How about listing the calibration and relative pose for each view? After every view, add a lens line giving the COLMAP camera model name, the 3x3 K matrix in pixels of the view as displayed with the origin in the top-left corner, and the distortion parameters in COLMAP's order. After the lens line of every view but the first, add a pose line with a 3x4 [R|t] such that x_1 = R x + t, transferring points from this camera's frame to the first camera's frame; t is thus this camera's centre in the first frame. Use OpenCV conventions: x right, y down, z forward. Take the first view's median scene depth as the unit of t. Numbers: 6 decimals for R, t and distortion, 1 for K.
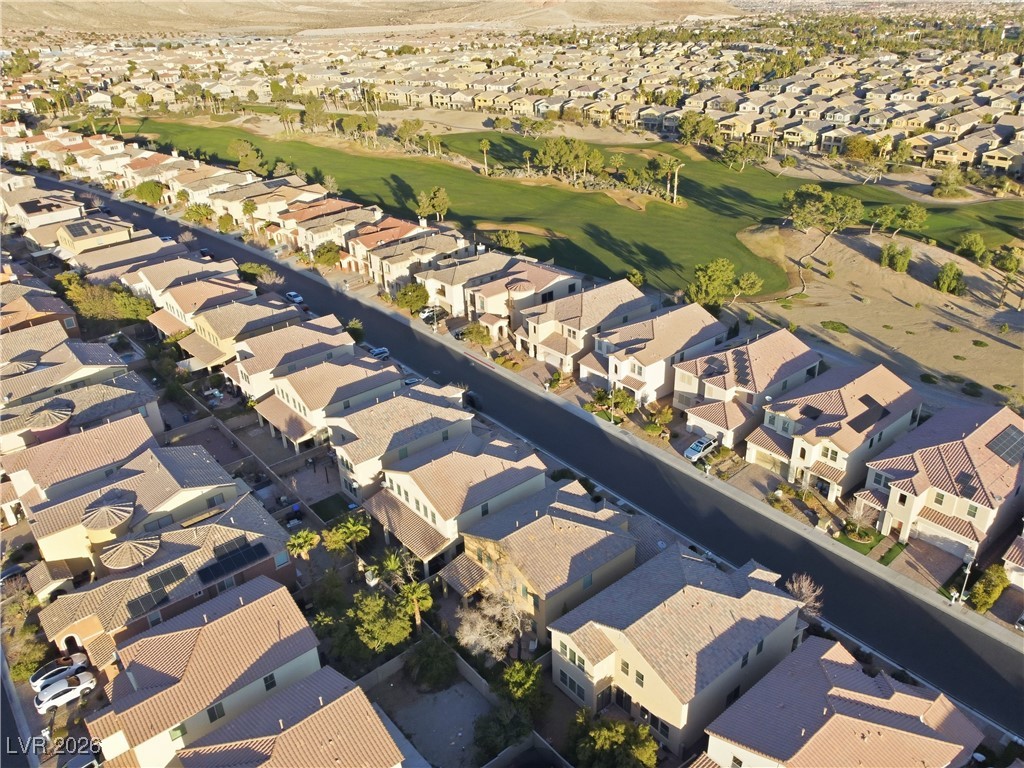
lens RADIAL K [[775.2, 0, 508.0], [0, 775.2, 381.0], [0, 0, 1]] dist [-0.001254, -0.003210]
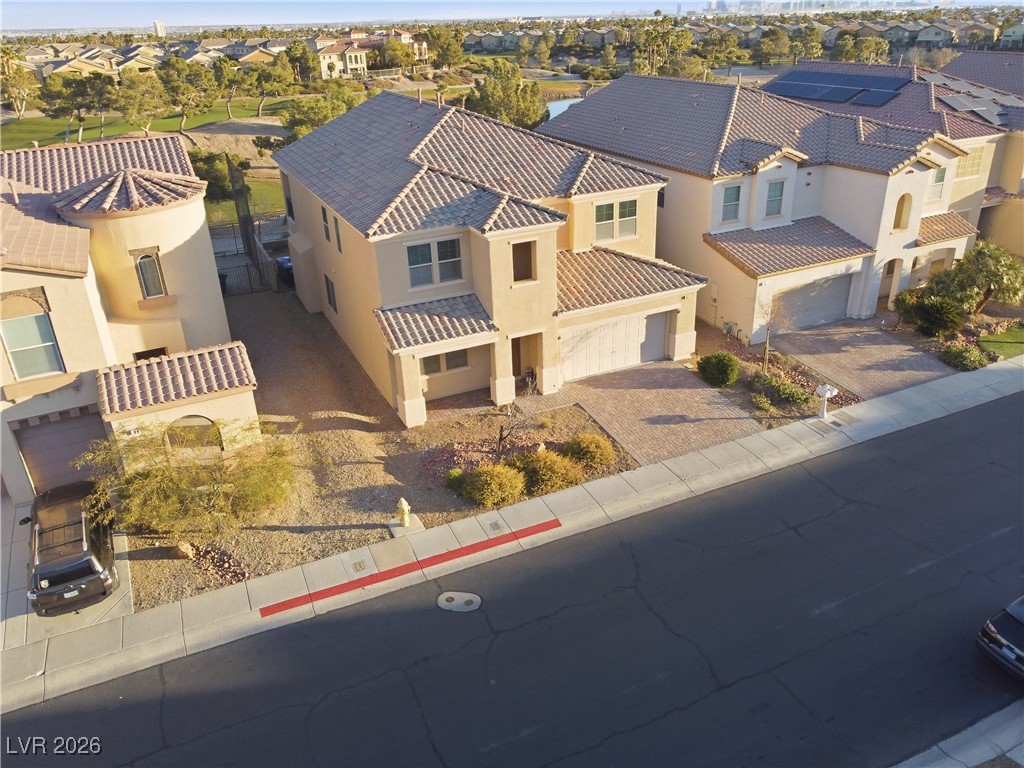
lens RADIAL K [[775.2, 0, 508.0], [0, 775.2, 381.0], [0, 0, 1]] dist [-0.001254, -0.003210]
pose [[0.247446, -0.400102, 0.882434, -0.094128], [0.462632, 0.849019, 0.255223, -0.053870], [-0.851318, 0.345088, 0.395186, 0.527911]]
